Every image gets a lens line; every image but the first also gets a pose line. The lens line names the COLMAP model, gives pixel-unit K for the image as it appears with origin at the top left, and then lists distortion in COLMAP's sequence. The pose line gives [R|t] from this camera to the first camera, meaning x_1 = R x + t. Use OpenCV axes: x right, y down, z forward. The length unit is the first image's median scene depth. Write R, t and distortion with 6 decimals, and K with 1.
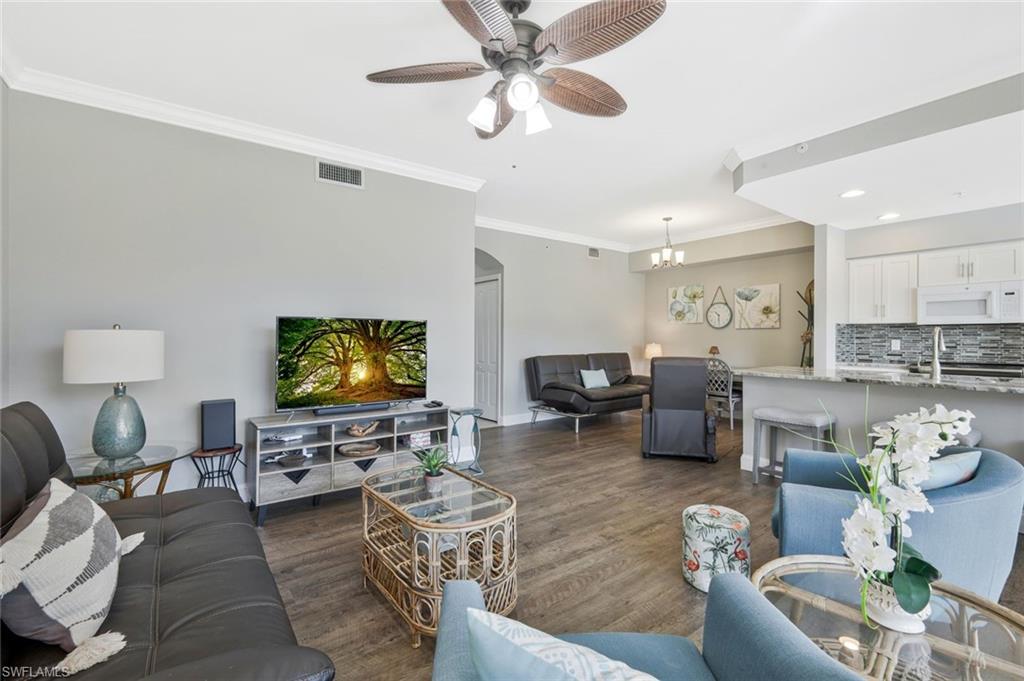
lens RADIAL K [[458.5, 0, 512.2], [0, 458.5, 337.6], [0, 0, 1]] dist [-0.000376, -0.000074]
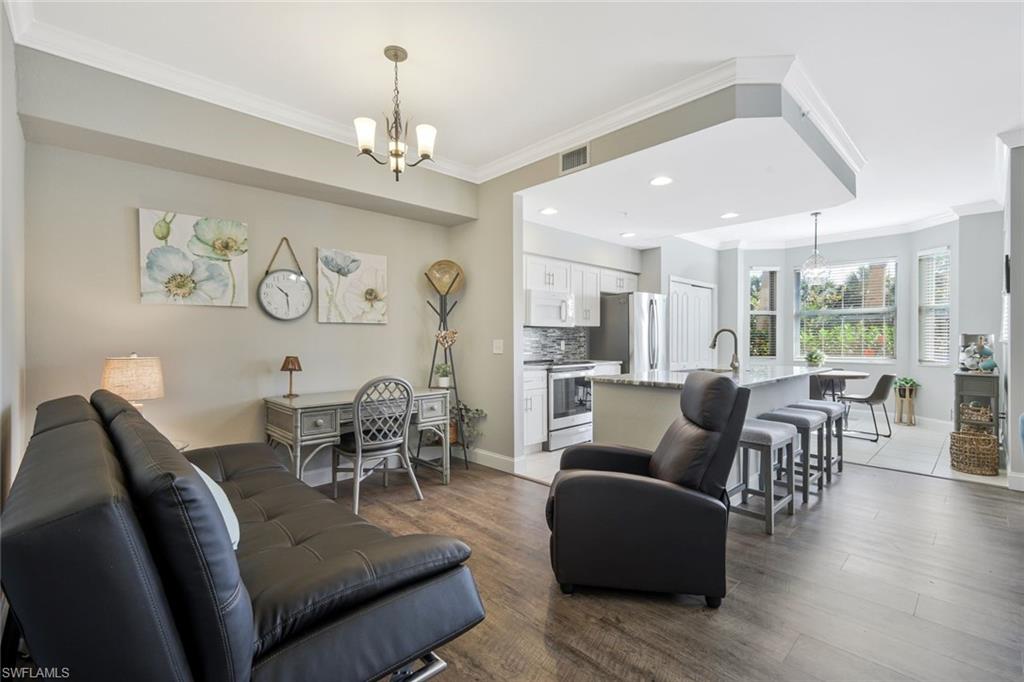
lens RADIAL K [[458.5, 0, 512.2], [0, 458.5, 345.0], [0, 0, 1]] dist [-0.000376, -0.000074]
pose [[-0.127419, -0.005387, 0.991834, -0.083129], [0.008370, 0.999944, 0.006506, 0.005457], [-0.991814, 0.009130, -0.127367, 0.827673]]
